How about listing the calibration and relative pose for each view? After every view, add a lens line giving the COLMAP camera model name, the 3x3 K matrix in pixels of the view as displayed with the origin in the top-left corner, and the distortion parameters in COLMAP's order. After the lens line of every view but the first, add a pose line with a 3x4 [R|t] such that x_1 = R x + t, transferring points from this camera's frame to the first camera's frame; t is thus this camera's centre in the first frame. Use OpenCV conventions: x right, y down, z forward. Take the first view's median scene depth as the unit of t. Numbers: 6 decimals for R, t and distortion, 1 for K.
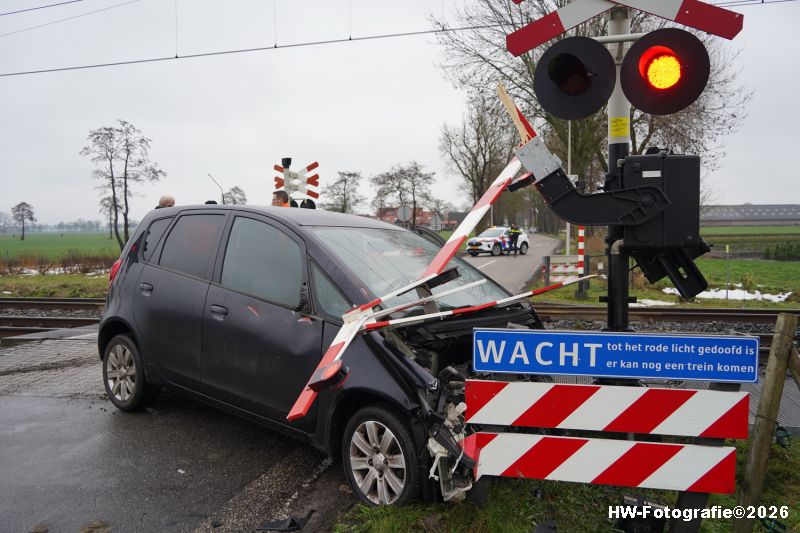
lens RADIAL K [[653.9, 0, 400.0], [0, 653.9, 266.5], [0, 0, 1]] dist [-0.056704, 0.052134]
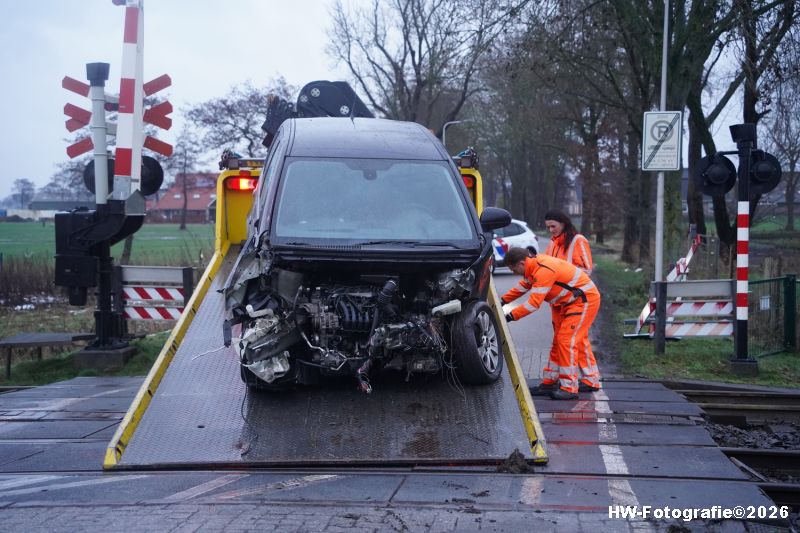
lens RADIAL K [[1347.5, 0, 400.0], [0, 1347.5, 266.5], [0, 0, 1]] dist [0.408019, 0.033273]
pose [[0.990755, 0.001669, 0.135651, -0.097495], [0.001254, 0.999769, -0.021466, -0.006210], [-0.135655, 0.021438, 0.990524, 0.033827]]
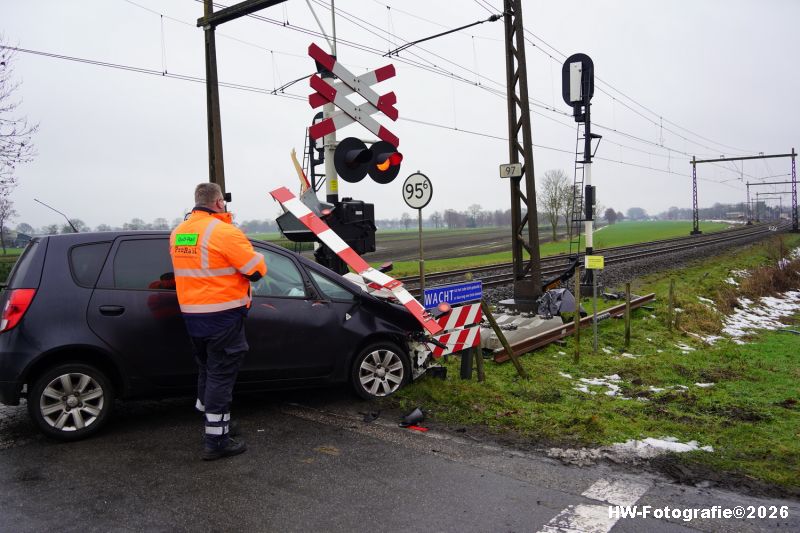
lens RADIAL K [[655.6, 0, 401.5], [0, 655.6, 263.4], [0, 0, 1]] dist [-0.048994, 0.036616]
pose [[0.392689, -0.050040, 0.918309, -0.315224], [0.087189, 0.996047, 0.016992, -0.005014], [-0.915529, 0.073394, 0.395500, 0.039929]]
